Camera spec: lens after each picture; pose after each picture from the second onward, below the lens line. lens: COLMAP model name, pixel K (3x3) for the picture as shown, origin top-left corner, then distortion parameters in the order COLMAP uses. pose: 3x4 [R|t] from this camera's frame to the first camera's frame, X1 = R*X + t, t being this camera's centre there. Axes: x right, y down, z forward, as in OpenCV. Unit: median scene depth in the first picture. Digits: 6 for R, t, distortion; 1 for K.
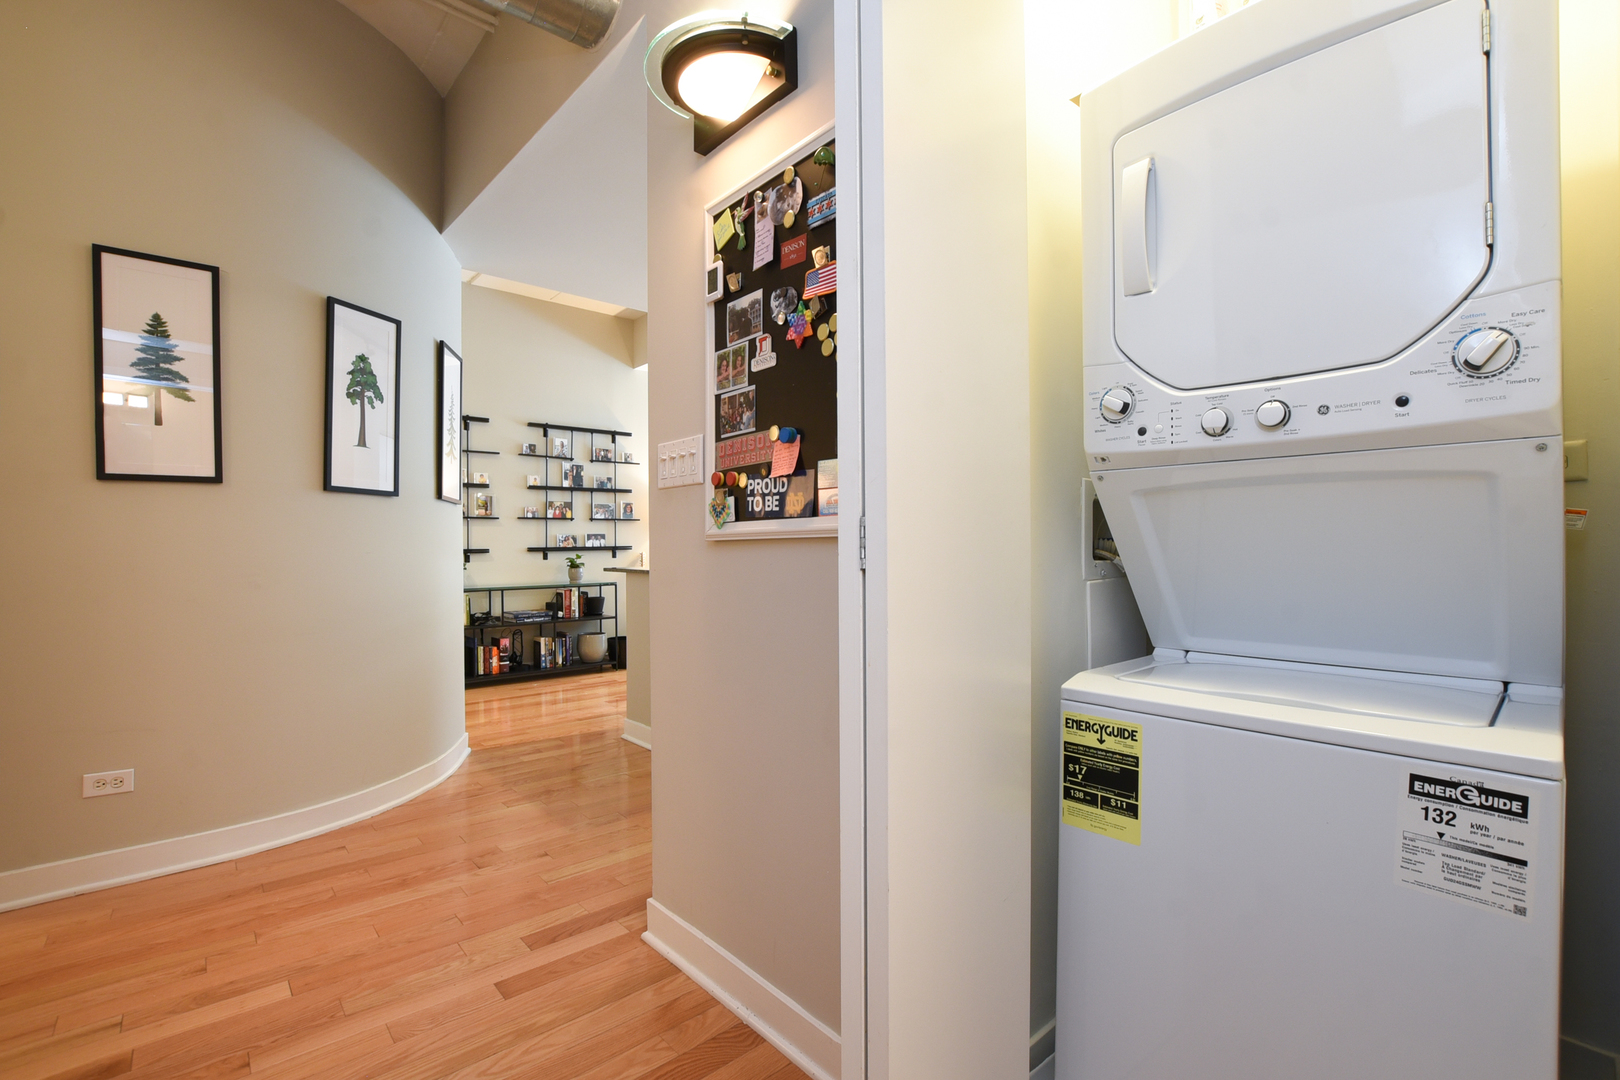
lens RADIAL K [[717.3, 0, 803.8], [0, 717.3, 549.6], [0, 0, 1]] dist [-0.035166, 0.005156]
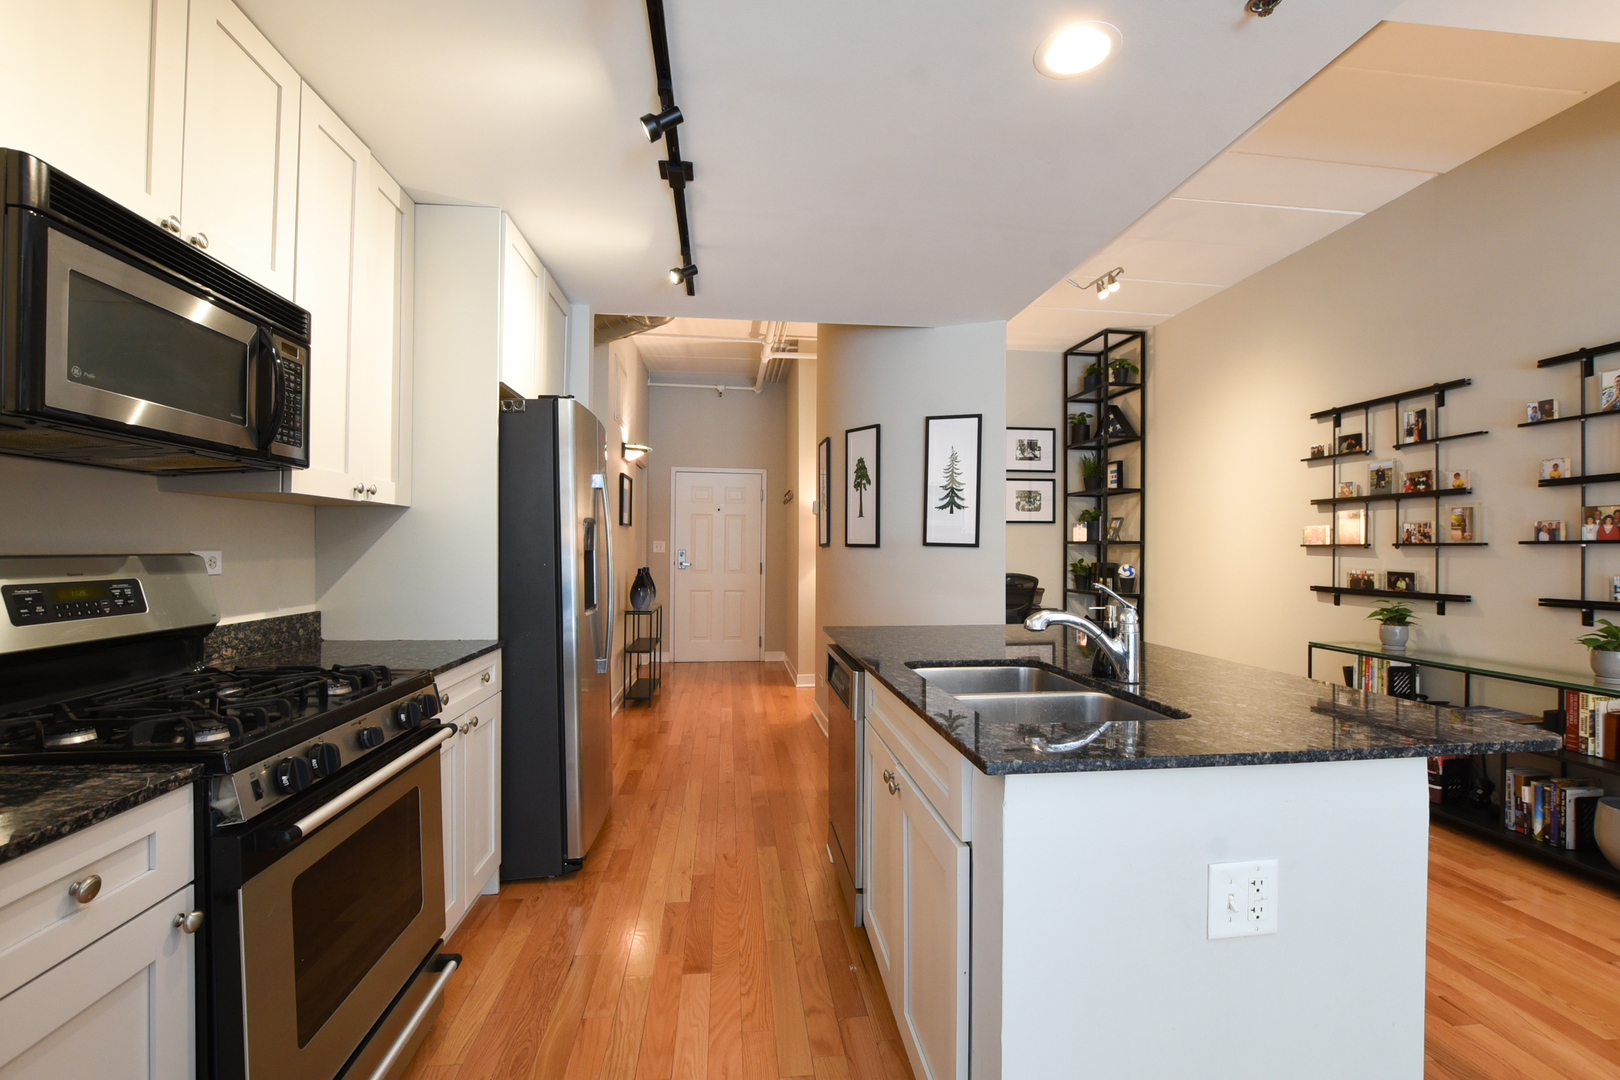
lens RADIAL K [[717.3, 0, 814.7], [0, 717.3, 545.8], [0, 0, 1]] dist [-0.035166, 0.005156]
pose [[-0.562827, -0.000142, -0.826575, 0.333705], [-0.004305, 0.999987, 0.002760, -0.040146], [0.826564, 0.005112, -0.562820, 0.829242]]
